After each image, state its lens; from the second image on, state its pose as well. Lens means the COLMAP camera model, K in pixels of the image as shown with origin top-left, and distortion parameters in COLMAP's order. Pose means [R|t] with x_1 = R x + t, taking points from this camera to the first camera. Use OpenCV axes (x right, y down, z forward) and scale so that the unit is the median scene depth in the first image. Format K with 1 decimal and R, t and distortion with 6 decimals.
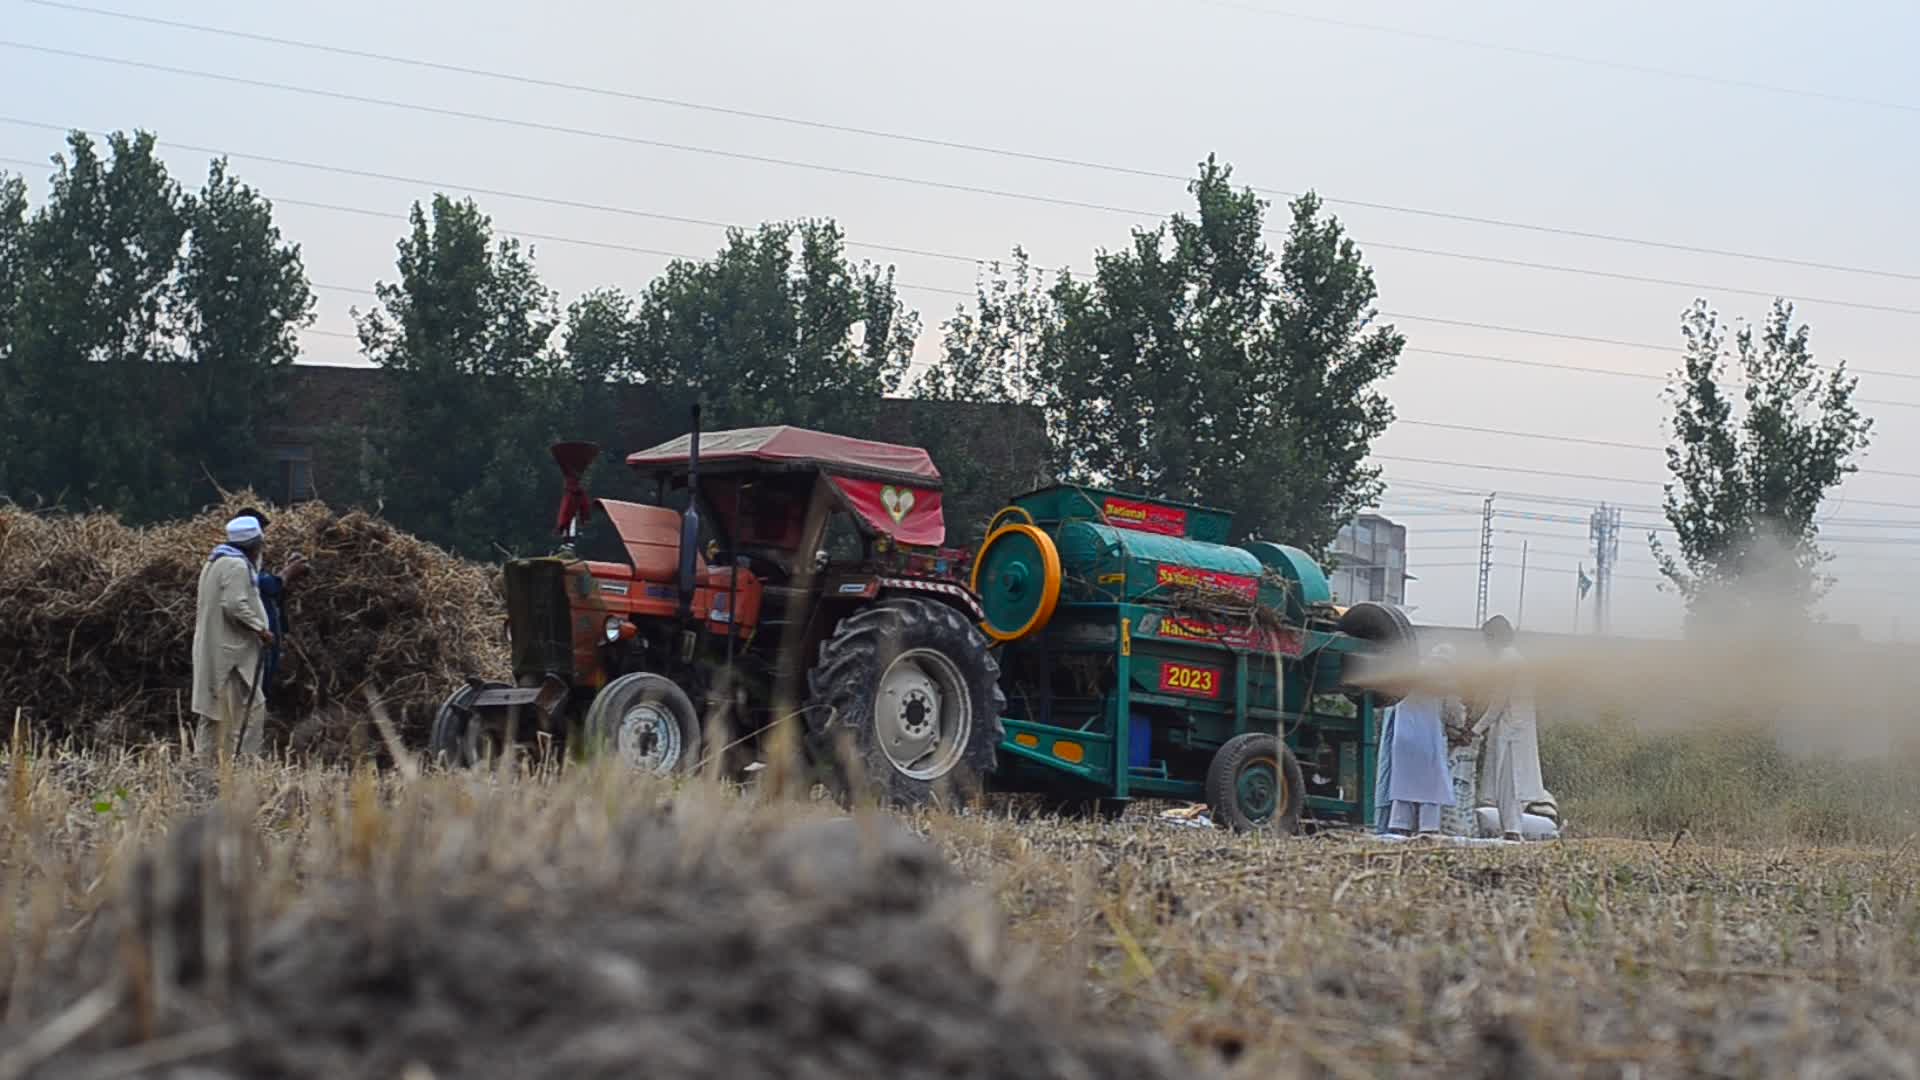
lens RADIAL K [[4065.3, 0, 960.0], [0, 4065.3, 540.0], [0, 0, 1]] dist [0.041226, -0.252774]
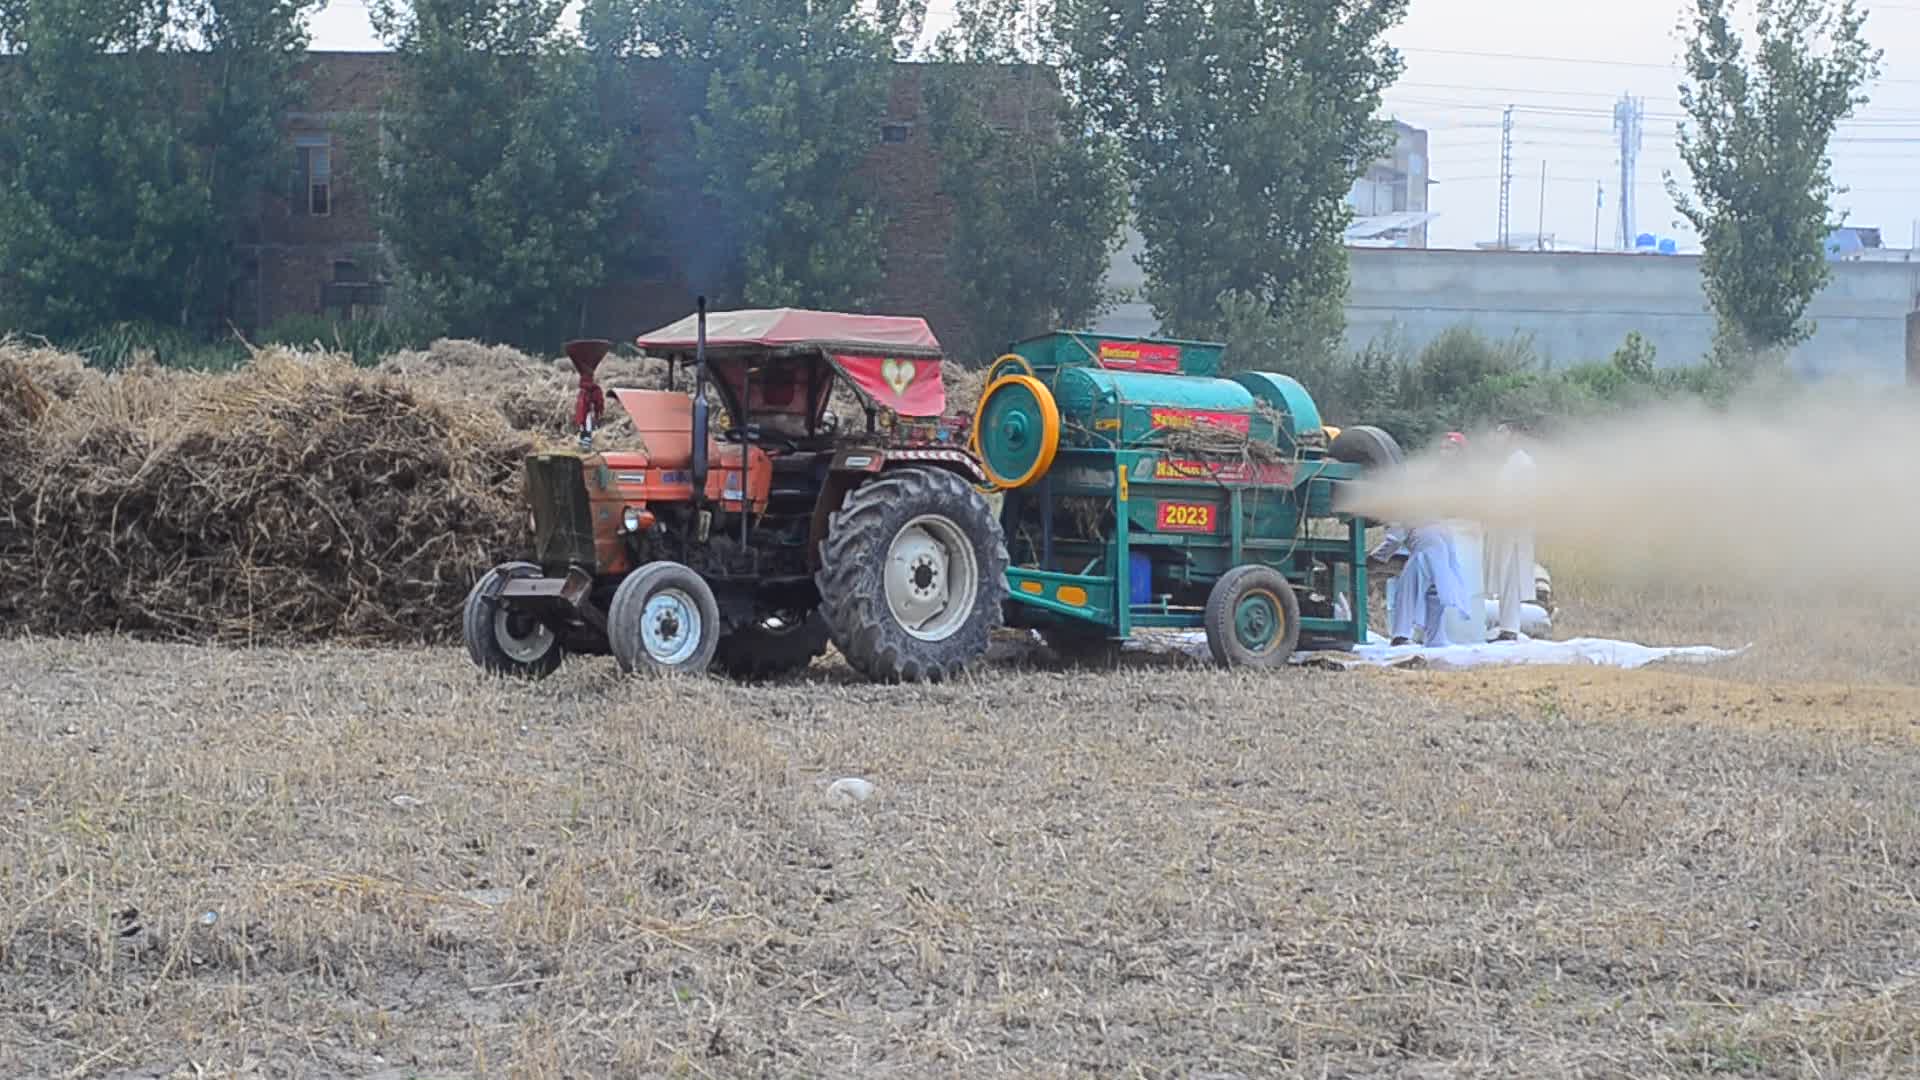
lens RADIAL K [[4065.3, 0, 960.0], [0, 4065.3, 540.0], [0, 0, 1]] dist [0.041226, -0.252774]
pose [[0.999271, -0.036973, -0.009459, 0.007806], [0.037725, 0.994446, 0.098257, -0.062084], [0.005774, -0.098542, 0.995116, -0.037683]]
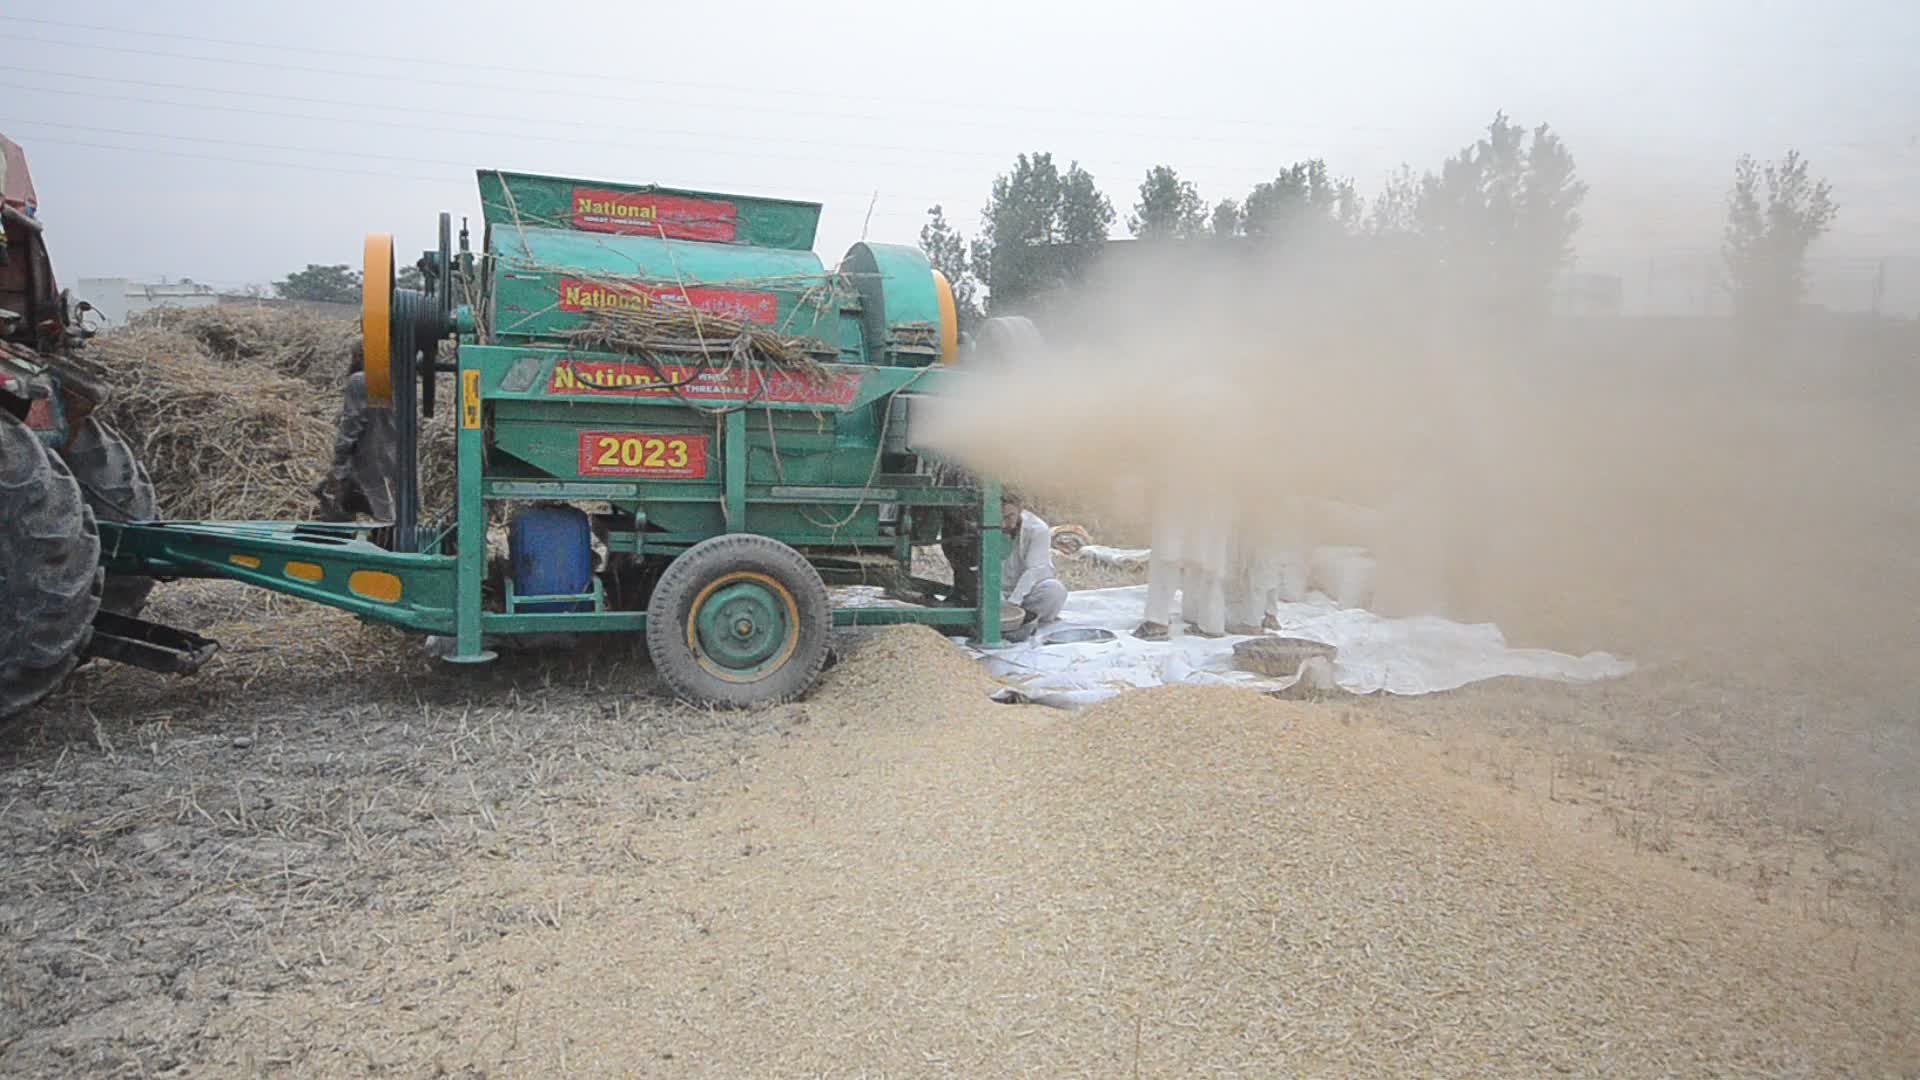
lens RADIAL K [[1293.5, 0, 998.5], [0, 1293.5, 540.2], [0, 0, 1]] dist [0.000623, 0.031768]
pose [[0.940396, -0.001313, -0.340078, 0.175355], [0.060520, 0.984677, 0.163551, 0.016614], [0.334653, -0.174384, 0.926066, 0.793490]]
